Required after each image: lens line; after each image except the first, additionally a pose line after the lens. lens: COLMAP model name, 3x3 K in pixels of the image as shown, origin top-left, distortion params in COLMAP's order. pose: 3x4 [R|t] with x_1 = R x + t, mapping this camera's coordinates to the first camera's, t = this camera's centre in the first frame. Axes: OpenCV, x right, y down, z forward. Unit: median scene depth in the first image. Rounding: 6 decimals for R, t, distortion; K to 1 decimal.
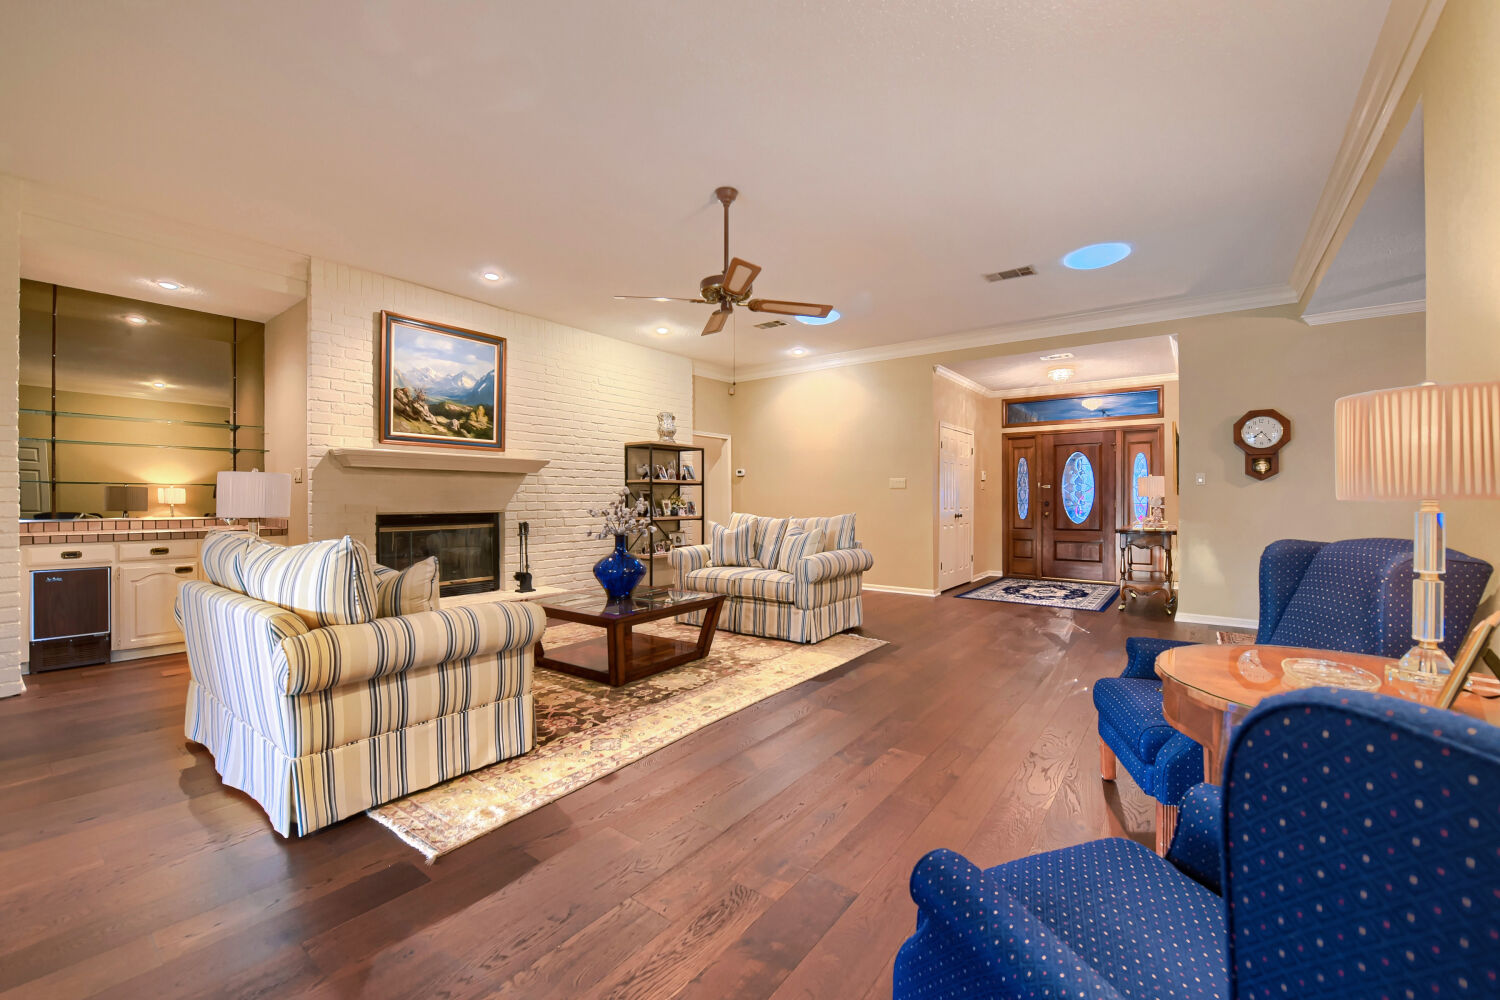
lens RADIAL K [[637.0, 0, 759.6], [0, 637.0, 502.3], [0, 0, 1]] dist [0.004666, -0.006653]
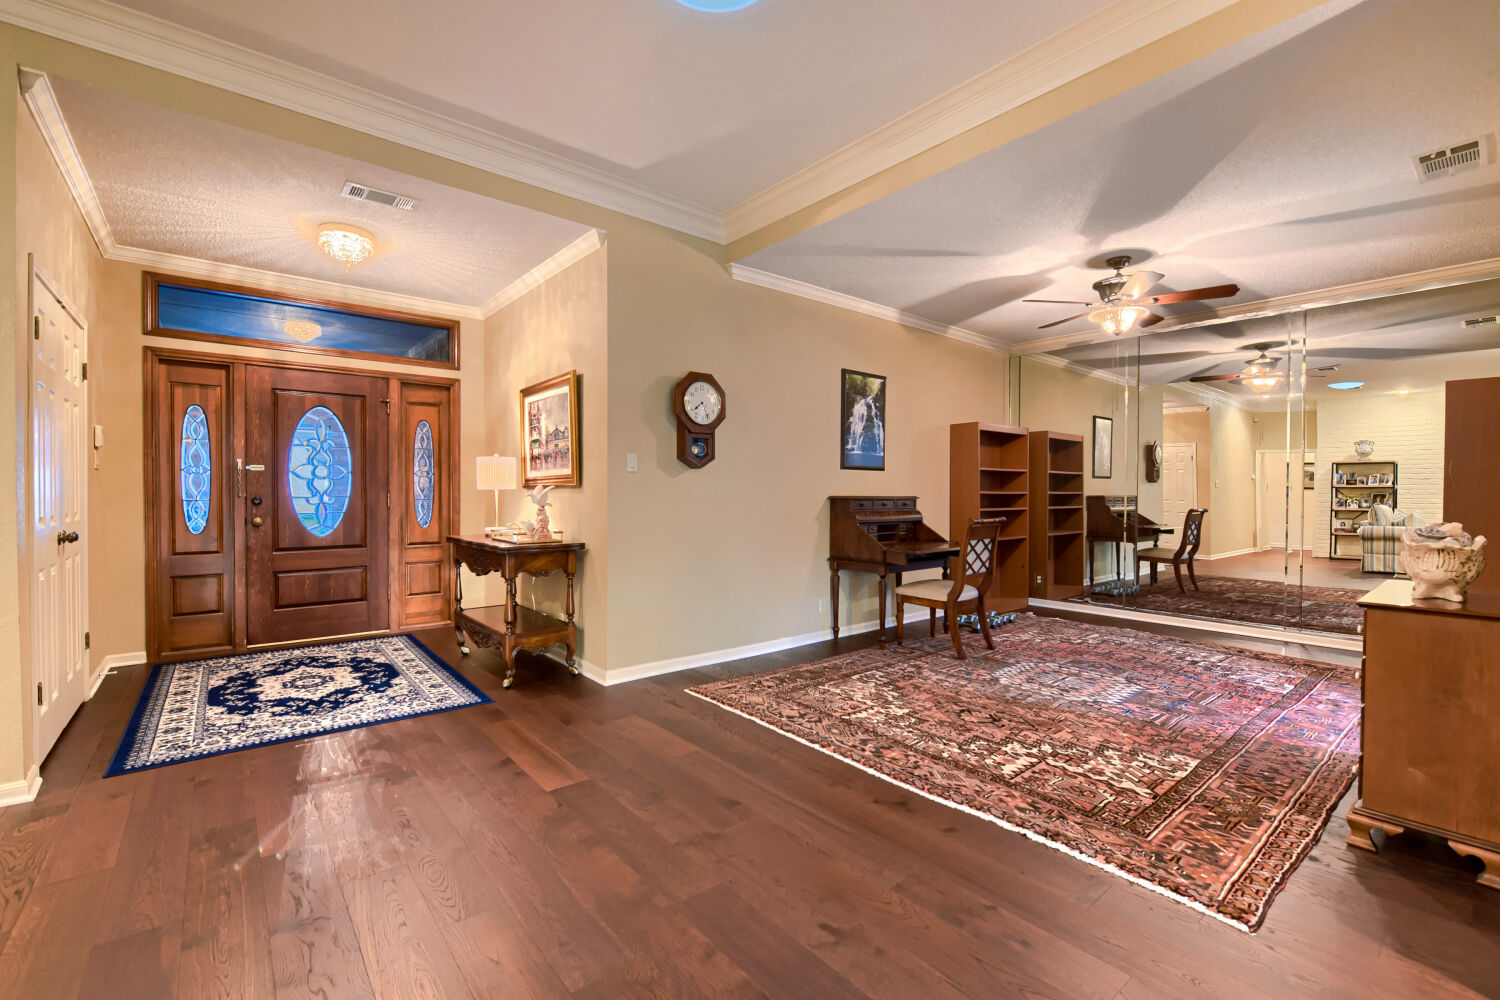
lens RADIAL K [[633.5, 0, 736.9], [0, 633.5, 498.2], [0, 0, 1]] dist [-0.003677, -0.002387]
pose [[0.235122, -0.009079, 0.971923, 0.070761], [0.003492, 0.999958, 0.008496, -0.004488], [-0.971960, 0.001396, 0.235144, 0.768646]]
